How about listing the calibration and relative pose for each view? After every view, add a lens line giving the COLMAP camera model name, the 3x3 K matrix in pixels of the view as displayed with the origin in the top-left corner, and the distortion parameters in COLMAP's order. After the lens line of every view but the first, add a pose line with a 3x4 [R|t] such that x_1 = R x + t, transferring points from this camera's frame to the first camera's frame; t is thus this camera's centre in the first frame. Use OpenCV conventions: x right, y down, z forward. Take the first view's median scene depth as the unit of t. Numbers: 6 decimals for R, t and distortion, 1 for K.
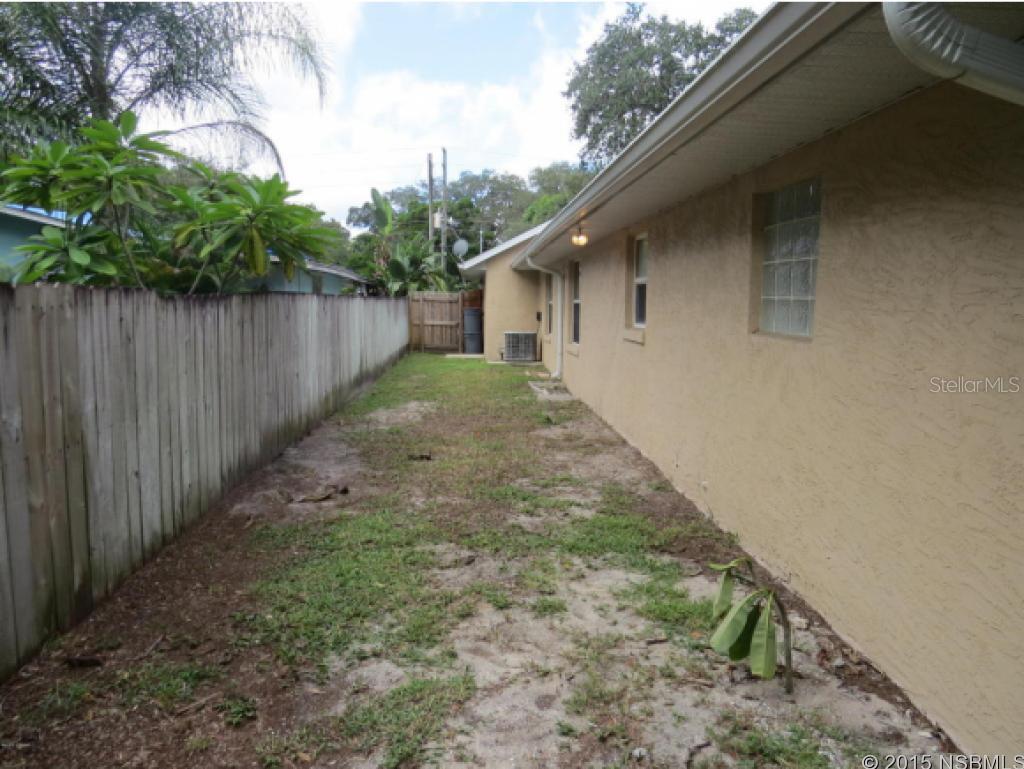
lens RADIAL K [[729.6, 0, 514.3], [0, 729.6, 383.1], [0, 0, 1]] dist [-0.008223, -0.003242]
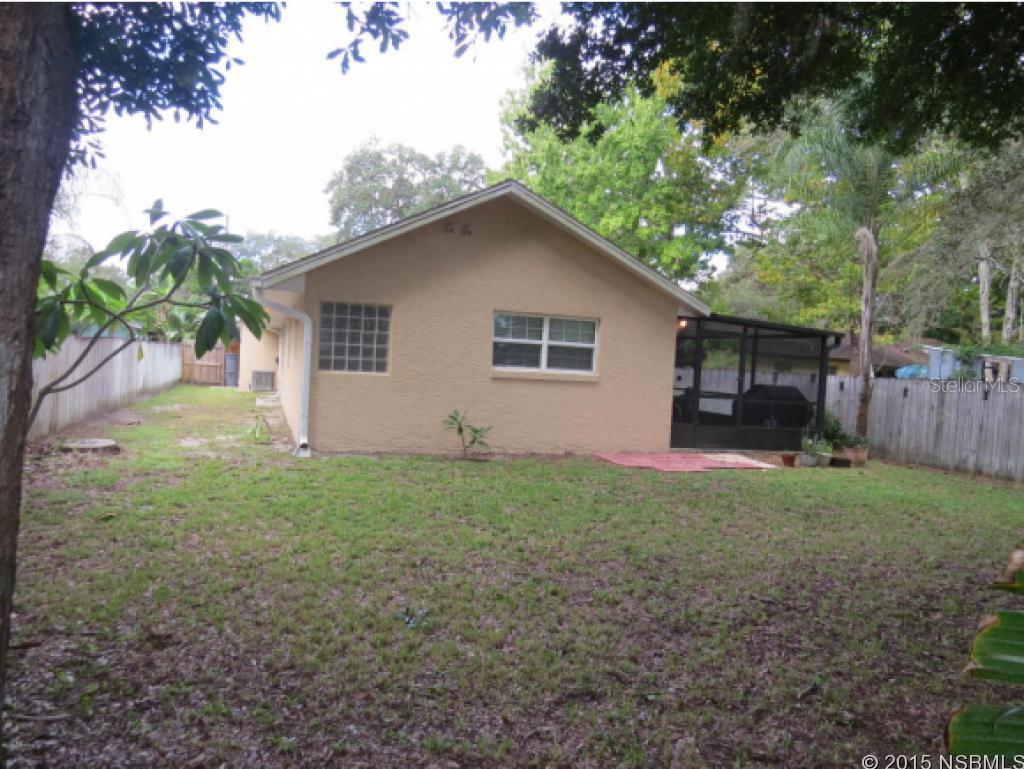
lens RADIAL K [[729.6, 0, 507.7], [0, 729.6, 385.0], [0, 0, 1]] dist [-0.008223, -0.003242]
pose [[0.965210, 0.028738, 0.259892, 0.079227], [-0.010554, 0.997414, -0.071096, 0.043247], [-0.261263, 0.065880, 0.963017, -0.401255]]
